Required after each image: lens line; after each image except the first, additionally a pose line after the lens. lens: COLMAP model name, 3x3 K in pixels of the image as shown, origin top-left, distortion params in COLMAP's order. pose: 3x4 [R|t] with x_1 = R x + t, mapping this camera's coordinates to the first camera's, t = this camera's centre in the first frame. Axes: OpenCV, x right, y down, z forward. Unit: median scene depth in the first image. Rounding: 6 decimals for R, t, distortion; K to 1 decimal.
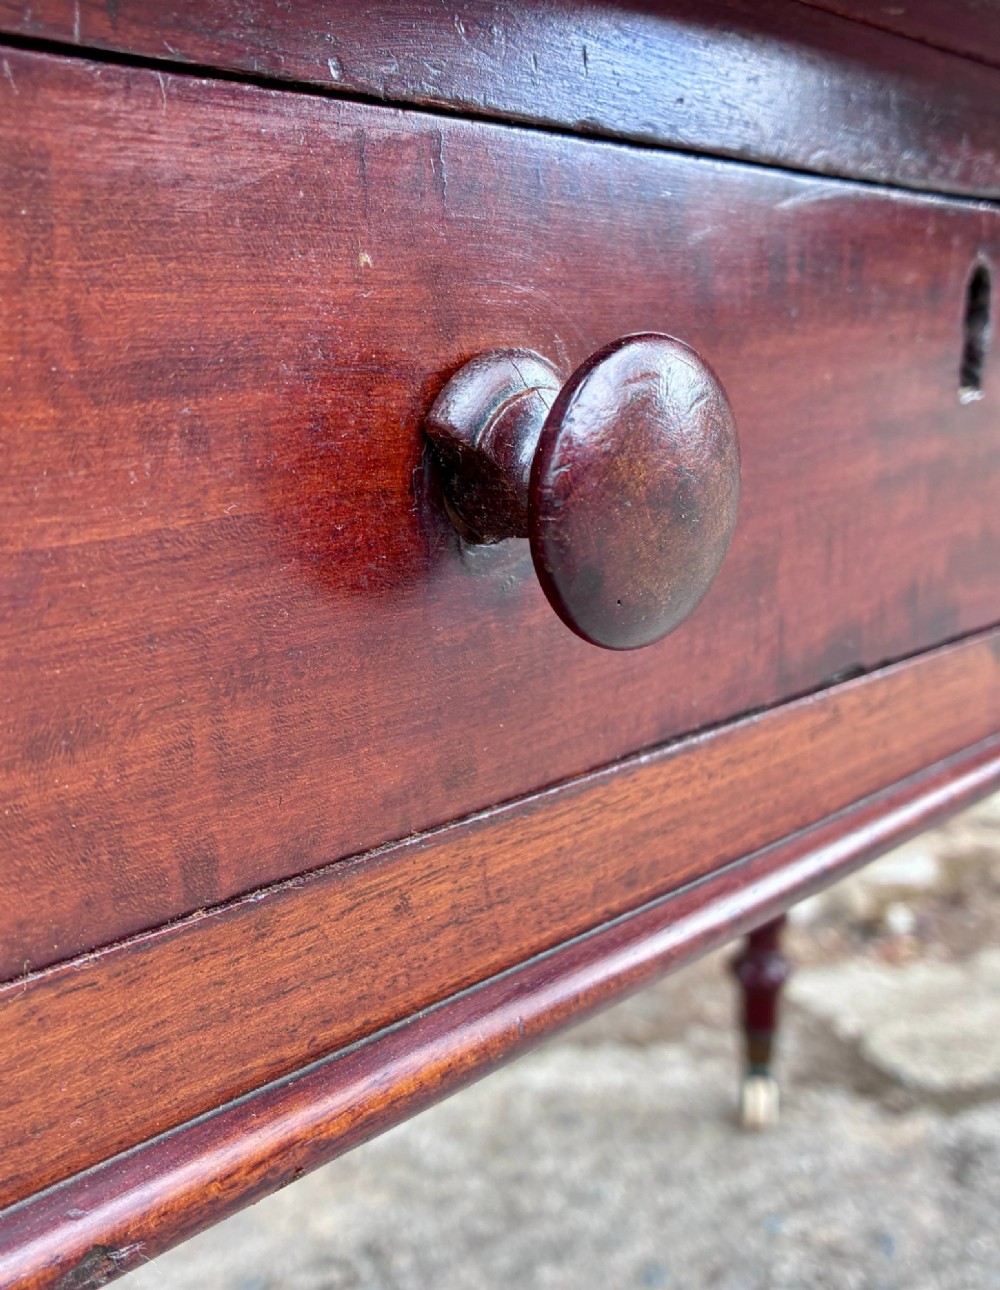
lens RADIAL K [[1418.6, 0, 500.1], [0, 1418.6, 644.3], [0, 0, 1]] dist [0.011326, 0.000000]
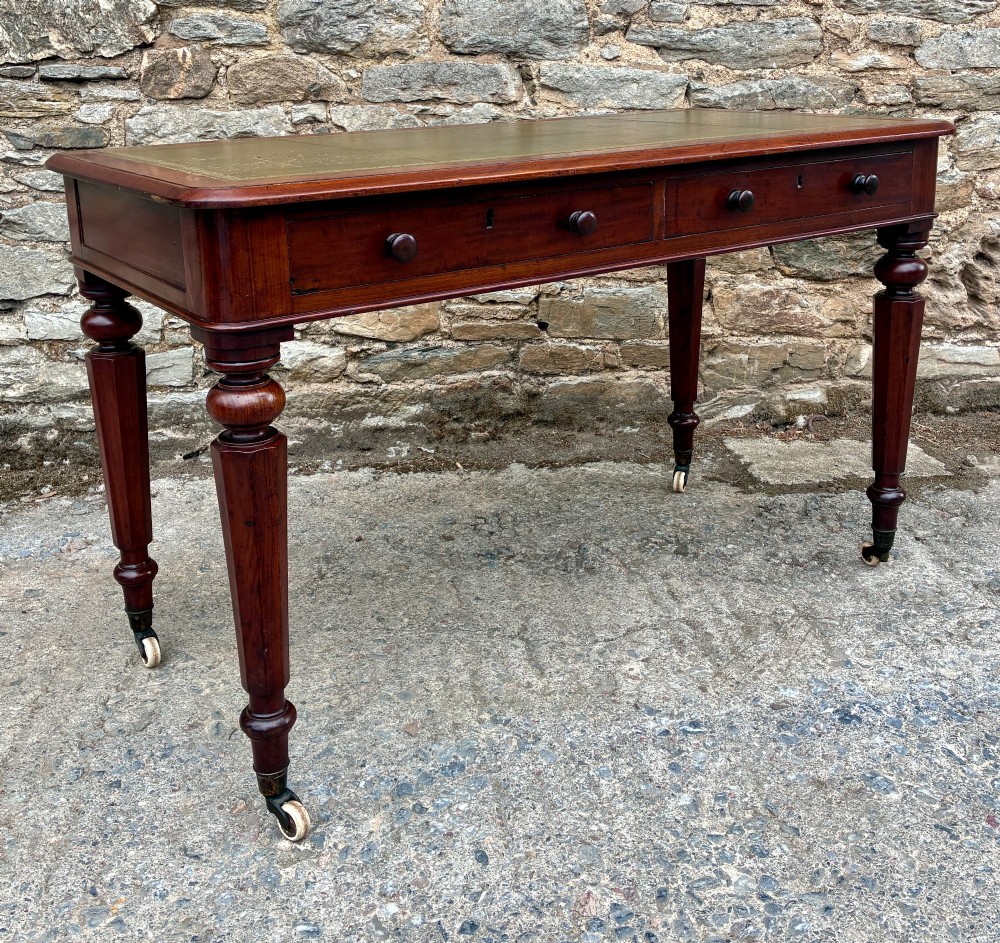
lens RADIAL K [[1147.8, 0, 500.1], [0, 1147.8, 321.7], [0, 0, 1]] dist [0.022401, 0.000000]
pose [[0.973015, 0.034466, -0.228154, 0.290549], [-0.025423, 0.998775, 0.042458, 0.004939], [0.229338, -0.035512, 0.972699, -0.746755]]
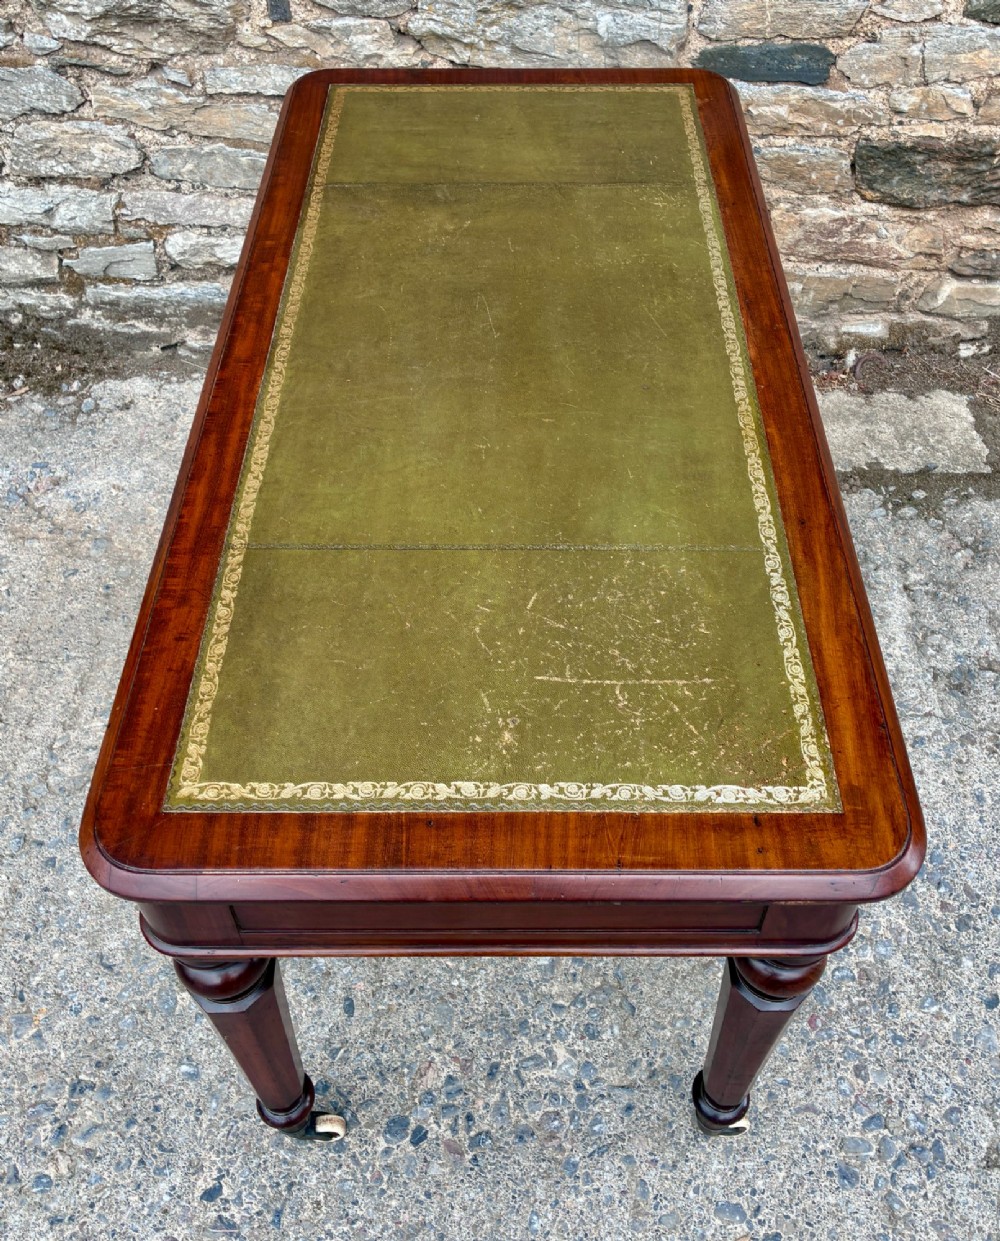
lens RADIAL K [[1171.3, 0, 527.6], [0, 1171.3, 571.2], [0, 0, 1]] dist [0.023105, 0.000000]
pose [[0.937688, 0.264090, -0.225827, 0.373697], [-0.076159, 0.790297, 0.607972, -0.521430], [0.339030, -0.552889, 0.761165, -0.407076]]
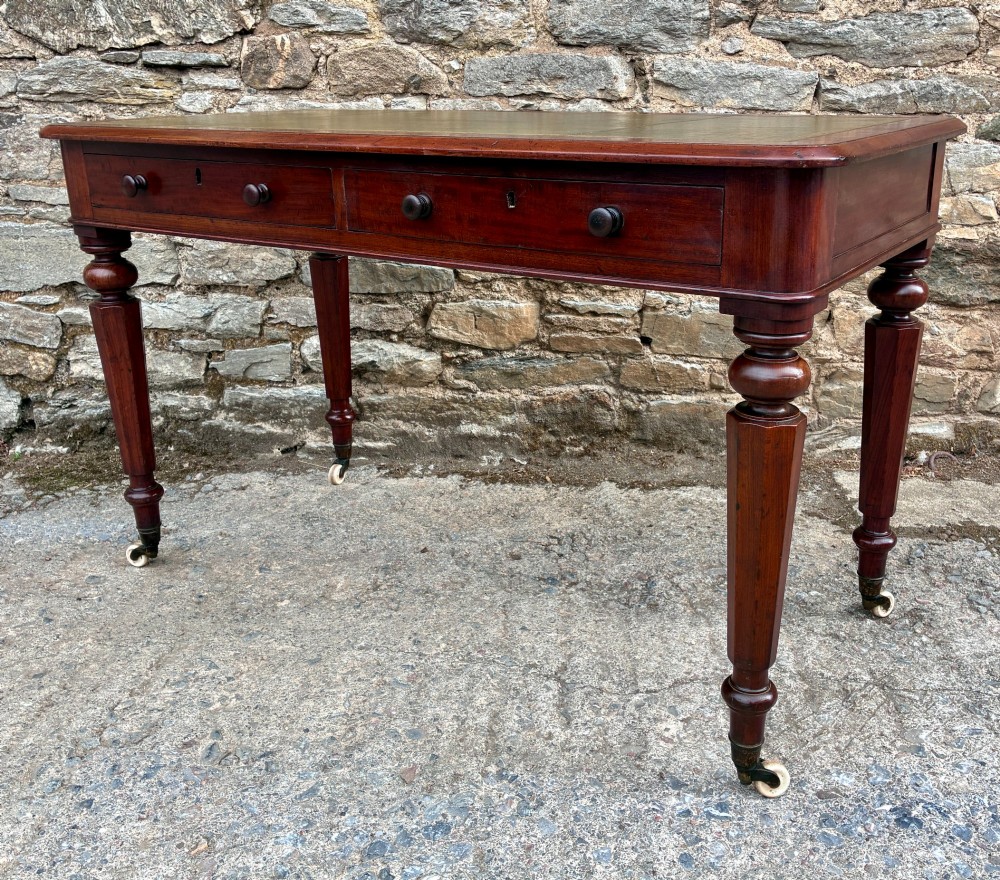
lens RADIAL K [[1035.8, 0, 535.9], [0, 1035.8, 402.0], [0, 0, 1]] dist [0.022363, 0.000000]
pose [[0.924727, 0.108557, -0.364822, 0.370907], [-0.069100, 0.990419, 0.119560, 0.003388], [0.374306, -0.085351, 0.923369, -0.475072]]
